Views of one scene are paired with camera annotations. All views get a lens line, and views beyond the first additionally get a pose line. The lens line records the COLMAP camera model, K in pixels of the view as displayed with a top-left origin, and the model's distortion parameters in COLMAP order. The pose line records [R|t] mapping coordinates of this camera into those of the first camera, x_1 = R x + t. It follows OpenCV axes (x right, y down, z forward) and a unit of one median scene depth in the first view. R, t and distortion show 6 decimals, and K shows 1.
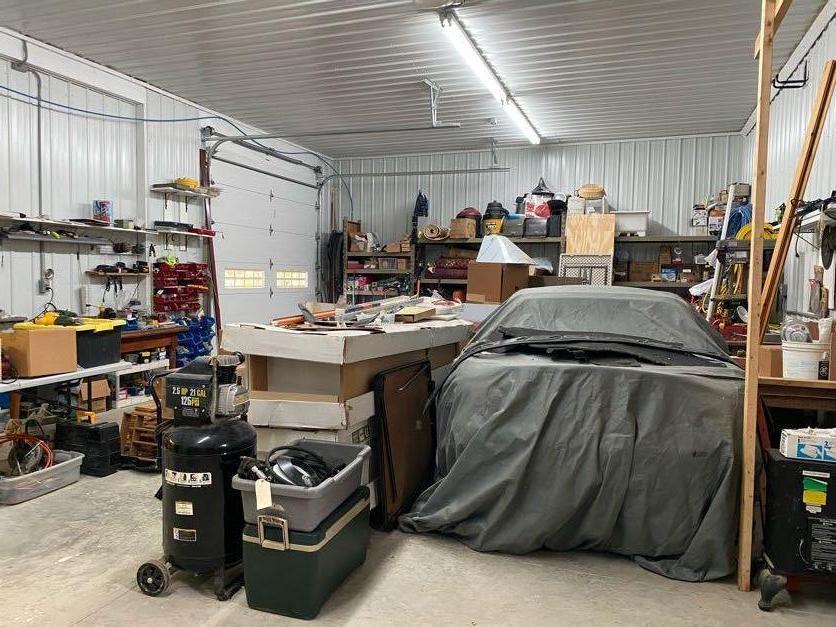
lens RADIAL K [[639.2, 0, 417.7], [0, 639.2, 315.5], [0, 0, 1]] dist [0.034689, -0.031051]
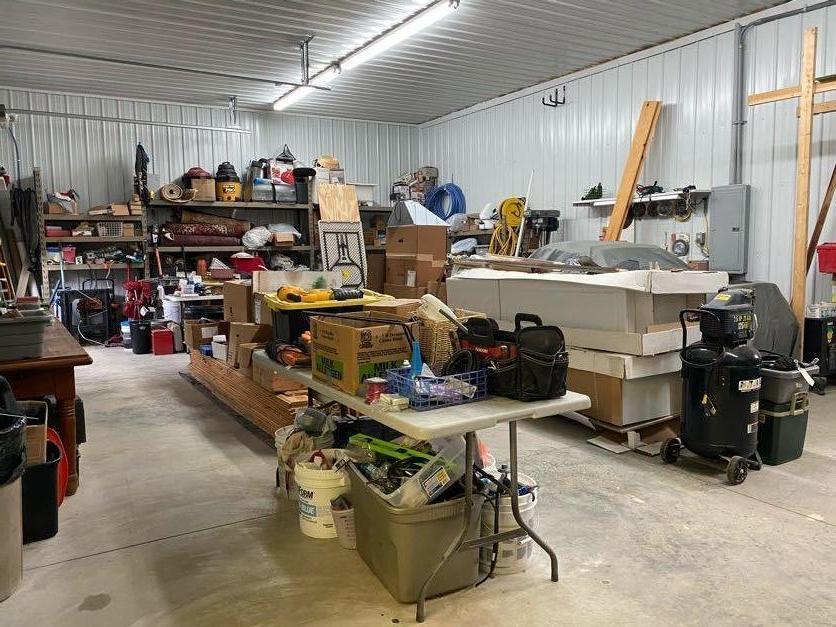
lens RADIAL K [[639.2, 0, 418.1], [0, 639.2, 315.9], [0, 0, 1]] dist [0.034689, -0.031051]
pose [[0.626280, -0.103566, 0.772689, -0.486850], [0.069566, 0.994607, 0.076925, -0.008041], [-0.776488, 0.005576, 0.630107, 0.194744]]
